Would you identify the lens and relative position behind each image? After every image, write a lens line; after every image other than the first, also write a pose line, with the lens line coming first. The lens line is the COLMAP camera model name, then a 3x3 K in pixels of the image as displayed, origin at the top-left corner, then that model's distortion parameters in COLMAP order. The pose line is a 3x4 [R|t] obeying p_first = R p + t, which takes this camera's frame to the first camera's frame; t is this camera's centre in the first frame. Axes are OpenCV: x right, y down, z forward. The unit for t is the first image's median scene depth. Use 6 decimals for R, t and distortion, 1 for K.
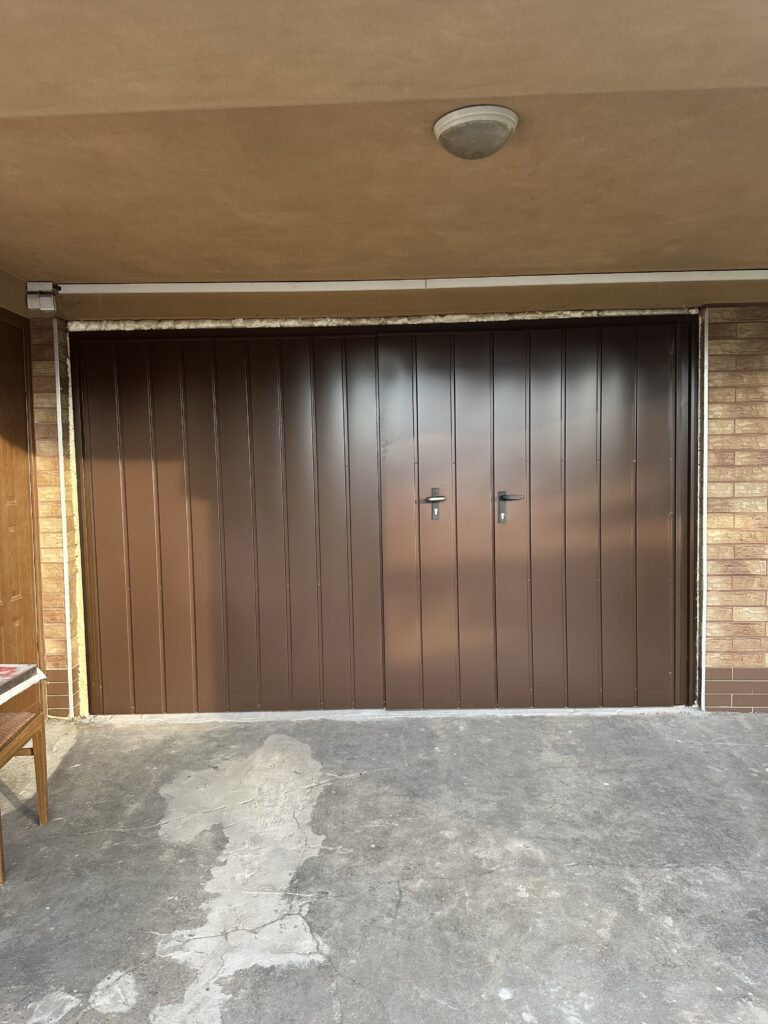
lens RADIAL K [[746.6, 0, 384.0], [0, 746.6, 512.0], [0, 0, 1]] dist [0.030230, -0.004083]
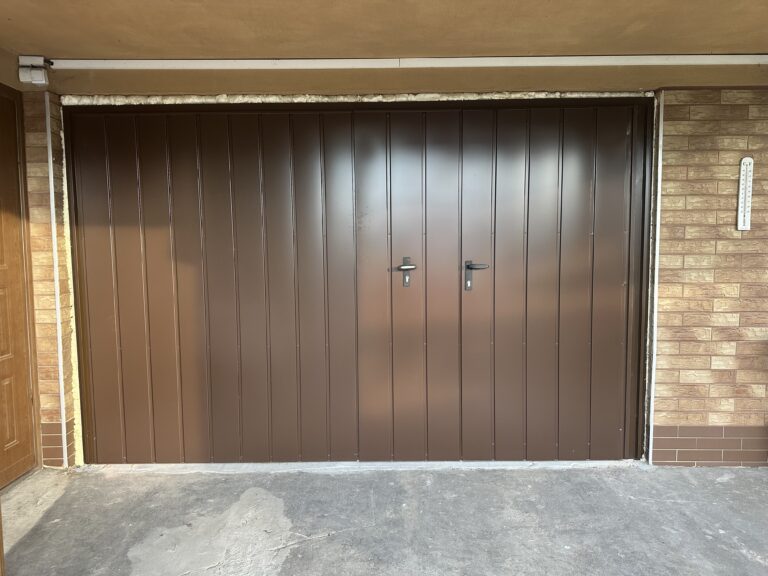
lens RADIAL K [[559.1, 0, 384.0], [0, 559.1, 288.0], [0, 0, 1]] dist [0.001098, 0.002233]
pose [[0.999878, 0.010253, 0.011785, 0.027434], [-0.010481, 0.999755, 0.019500, -0.002992], [-0.011582, -0.019621, 0.999740, 0.203523]]
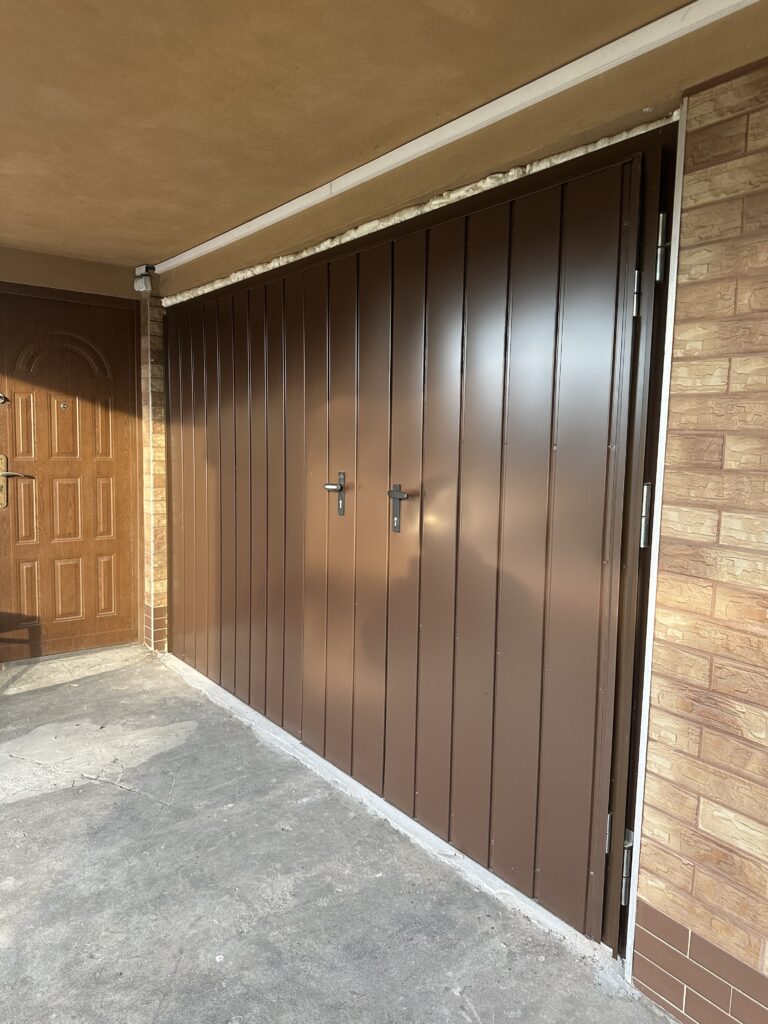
lens RADIAL K [[745.4, 0, 384.0], [0, 745.4, 512.0], [0, 0, 1]] dist [0.001098, 0.002233]
pose [[0.600558, 0.114055, -0.791405, 0.682311], [-0.076650, 0.993428, 0.085004, -0.059055], [0.795899, 0.009612, 0.605353, 0.600024]]
